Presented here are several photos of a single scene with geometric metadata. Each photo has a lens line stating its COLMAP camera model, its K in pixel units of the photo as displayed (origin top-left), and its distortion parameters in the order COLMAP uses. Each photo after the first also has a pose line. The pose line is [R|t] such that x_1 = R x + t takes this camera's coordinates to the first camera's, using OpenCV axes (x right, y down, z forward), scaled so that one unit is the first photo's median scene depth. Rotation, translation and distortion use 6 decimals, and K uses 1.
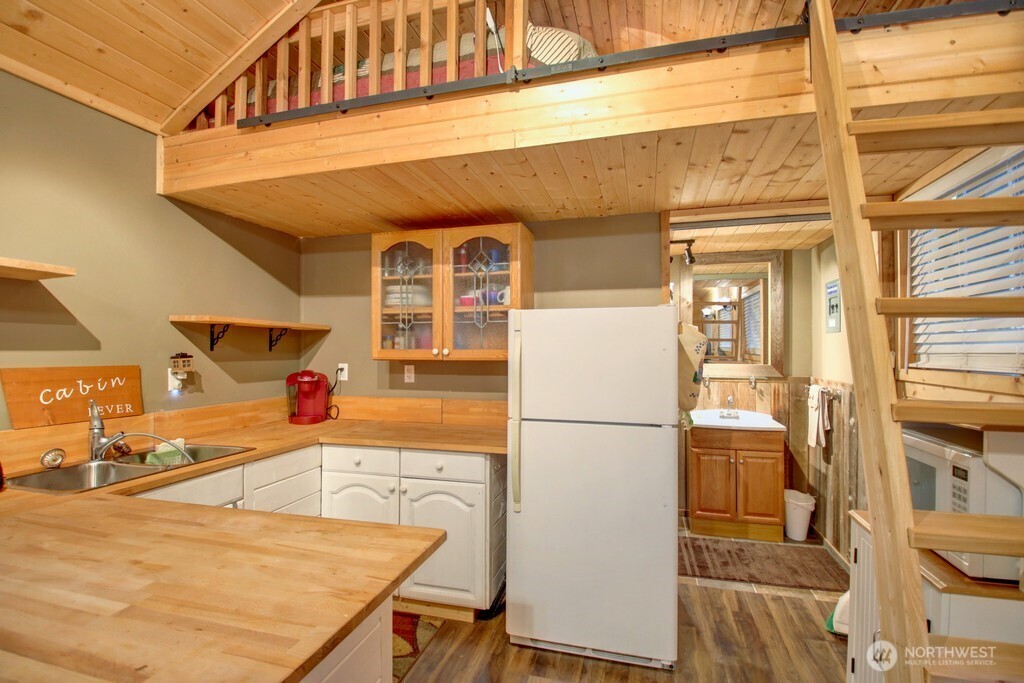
lens RADIAL K [[478.1, 0, 512.9], [0, 478.1, 345.9], [0, 0, 1]] dist [0.019326, -0.028411]
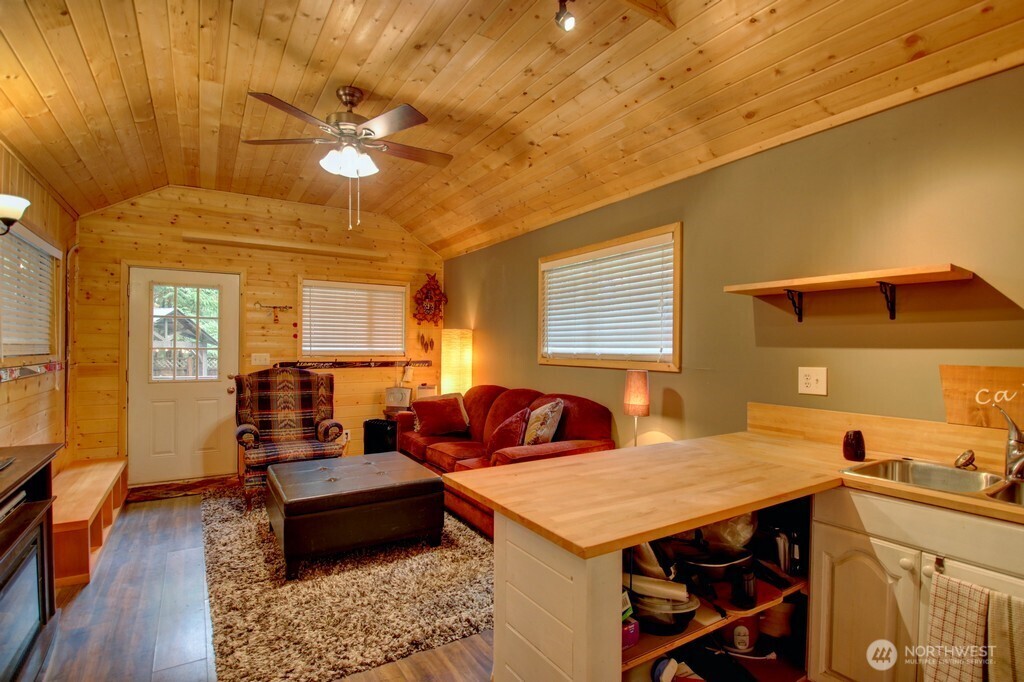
lens RADIAL K [[502.8, 0, 515.0], [0, 502.8, 347.0], [0, 0, 1]] dist [-0.015826, -0.000334]
pose [[-0.664904, -0.004516, -0.746915, 0.313644], [-0.000252, 0.999983, -0.005823, 0.009611], [0.746929, -0.003684, -0.664894, 0.745891]]
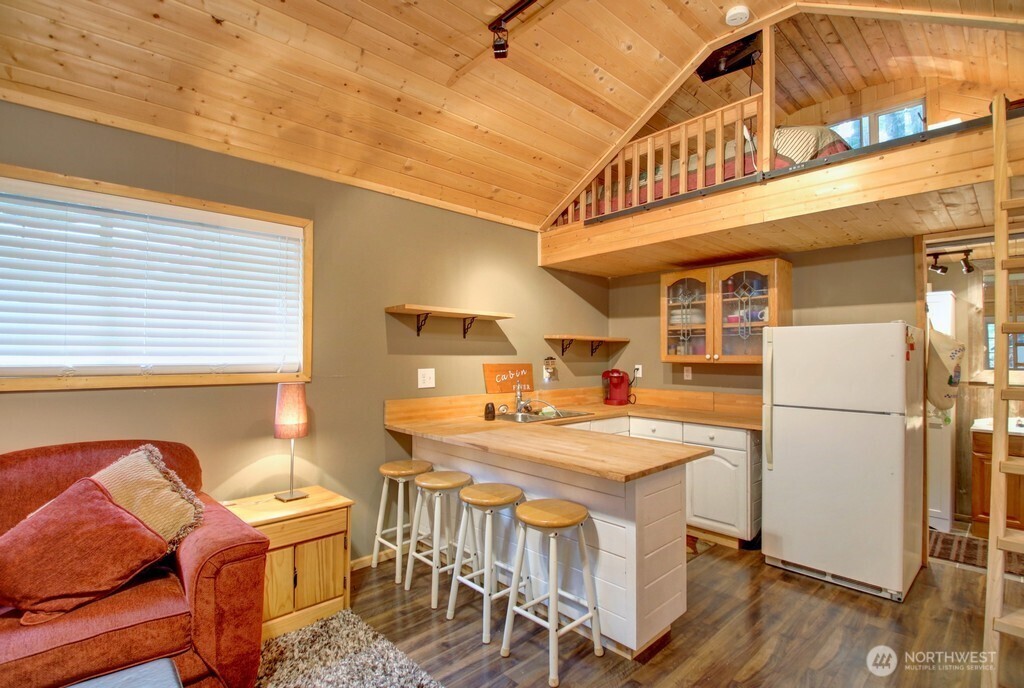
lens RADIAL K [[482.3, 0, 515.3], [0, 482.3, 350.5], [0, 0, 1]] dist [0.026618, -0.037859]
pose [[0.857026, -0.003202, -0.515263, 0.088118], [0.002108, 0.999994, -0.002708, -0.003559], [0.515269, 0.001235, 0.857028, -0.528021]]
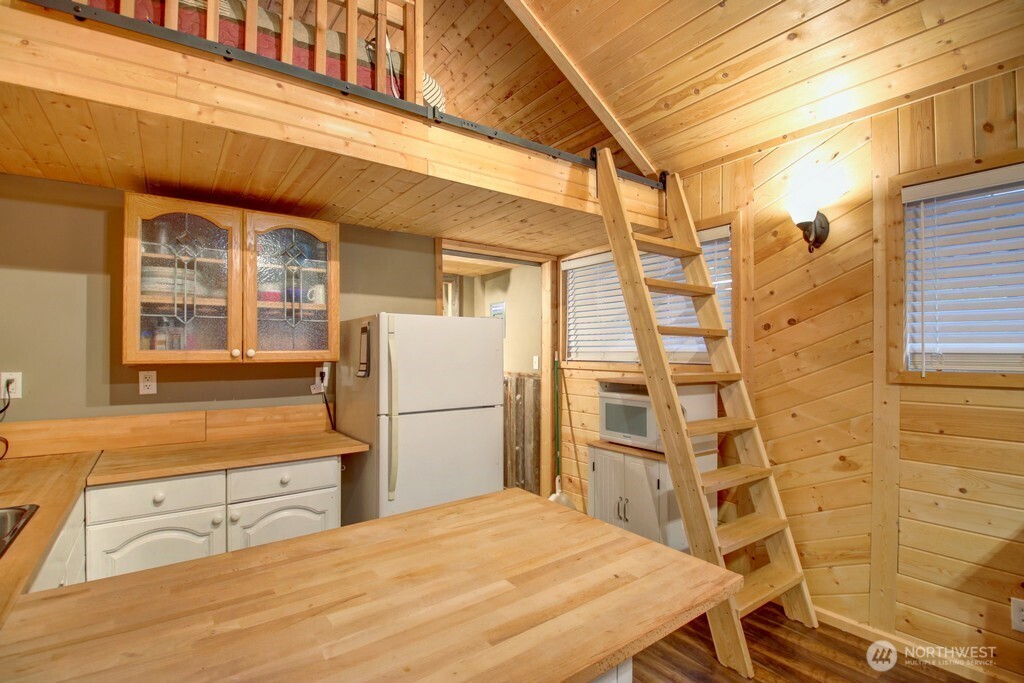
lens RADIAL K [[478.1, 0, 512.9], [0, 478.1, 345.9], [0, 0, 1]] dist [0.019326, -0.028411]
pose [[0.611867, 0.005409, 0.790942, -0.581788], [-0.005255, 0.999982, -0.002773, -0.000444], [-0.790943, -0.002460, 0.611884, 0.100882]]
